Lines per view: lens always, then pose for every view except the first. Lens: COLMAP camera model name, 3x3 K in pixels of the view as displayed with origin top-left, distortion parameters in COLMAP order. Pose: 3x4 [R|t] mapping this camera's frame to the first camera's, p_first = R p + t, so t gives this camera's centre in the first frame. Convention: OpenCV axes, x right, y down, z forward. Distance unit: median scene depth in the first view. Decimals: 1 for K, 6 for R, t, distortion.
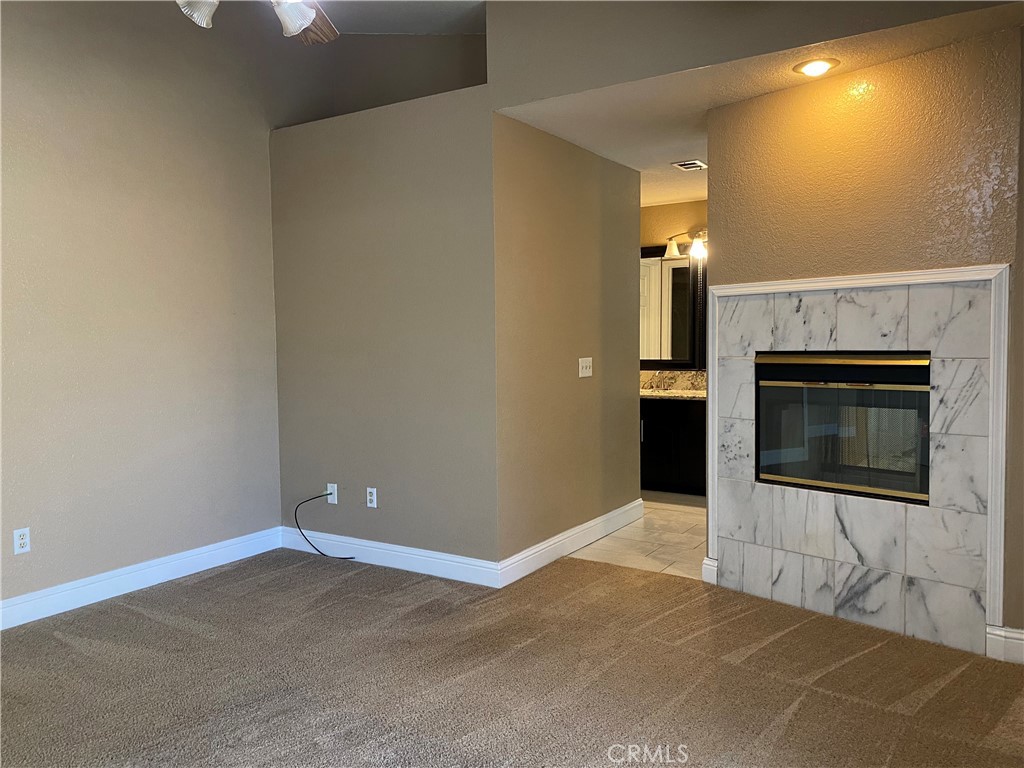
lens RADIAL K [[787.0, 0, 512.0], [0, 787.0, 384.0], [0, 0, 1]] dist [0.037941, -0.004263]
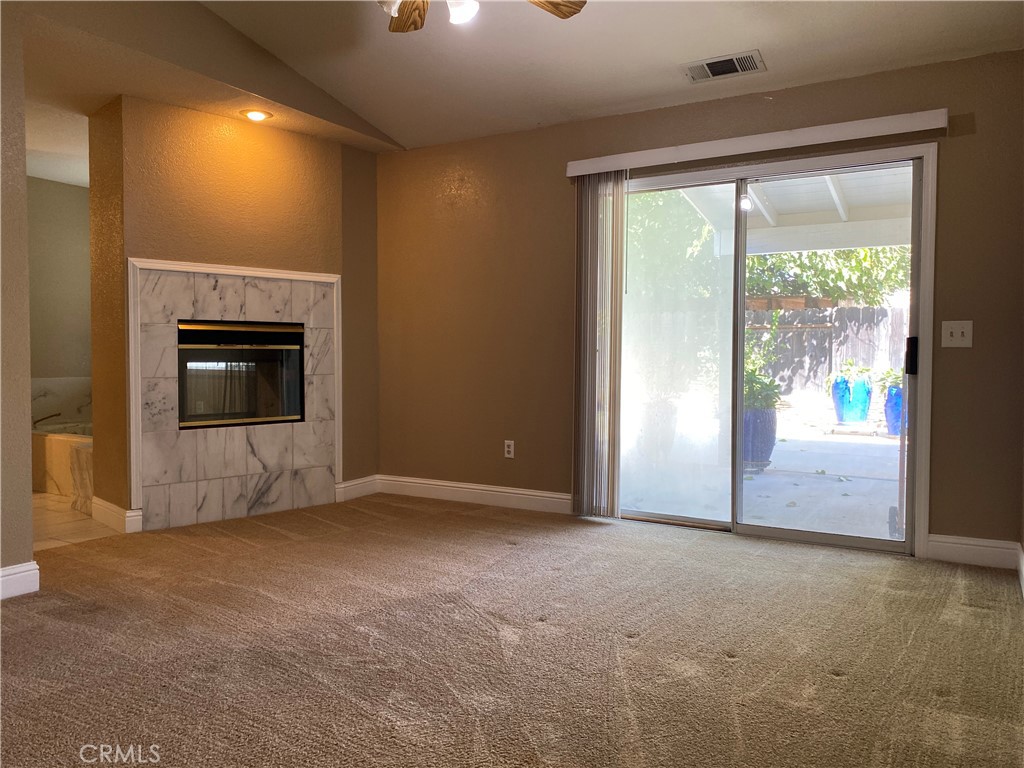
lens RADIAL K [[787.0, 0, 512.0], [0, 787.0, 384.0], [0, 0, 1]] dist [0.037941, -0.004263]
pose [[-0.028718, -0.029425, 0.999154, -0.961902], [0.049853, 0.998281, 0.030832, 0.046846], [-0.998344, 0.050697, -0.027202, 0.574196]]
